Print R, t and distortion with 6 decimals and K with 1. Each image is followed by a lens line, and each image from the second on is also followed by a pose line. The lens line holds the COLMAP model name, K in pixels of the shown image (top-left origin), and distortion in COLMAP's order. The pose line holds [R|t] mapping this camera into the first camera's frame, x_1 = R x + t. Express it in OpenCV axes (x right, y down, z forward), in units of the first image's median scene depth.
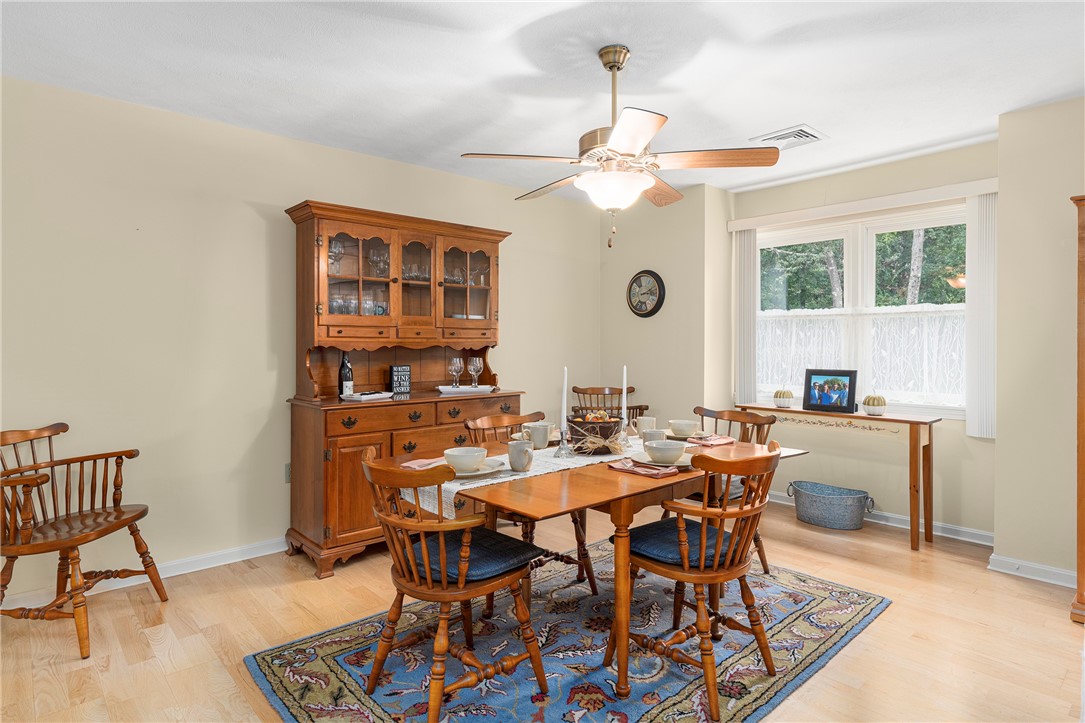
lens RADIAL K [[596.6, 0, 543.7], [0, 596.6, 356.9], [0, 0, 1]] dist [0.001969, 0.000218]
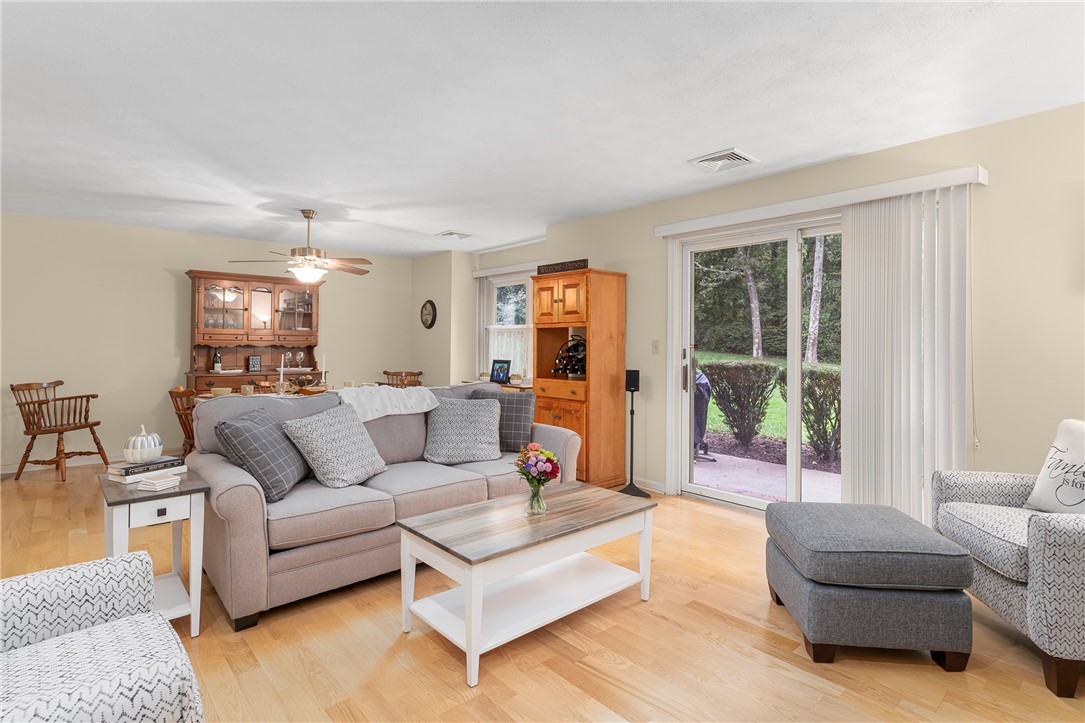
lens RADIAL K [[544.3, 0, 537.1], [0, 544.3, 350.2], [0, 0, 1]] dist [-0.004434, 0.002896]
pose [[0.999967, 0.006235, -0.005133, 0.752721], [-0.006318, 0.999848, -0.016223, 0.022688], [0.005031, 0.016255, 0.999855, -0.771016]]
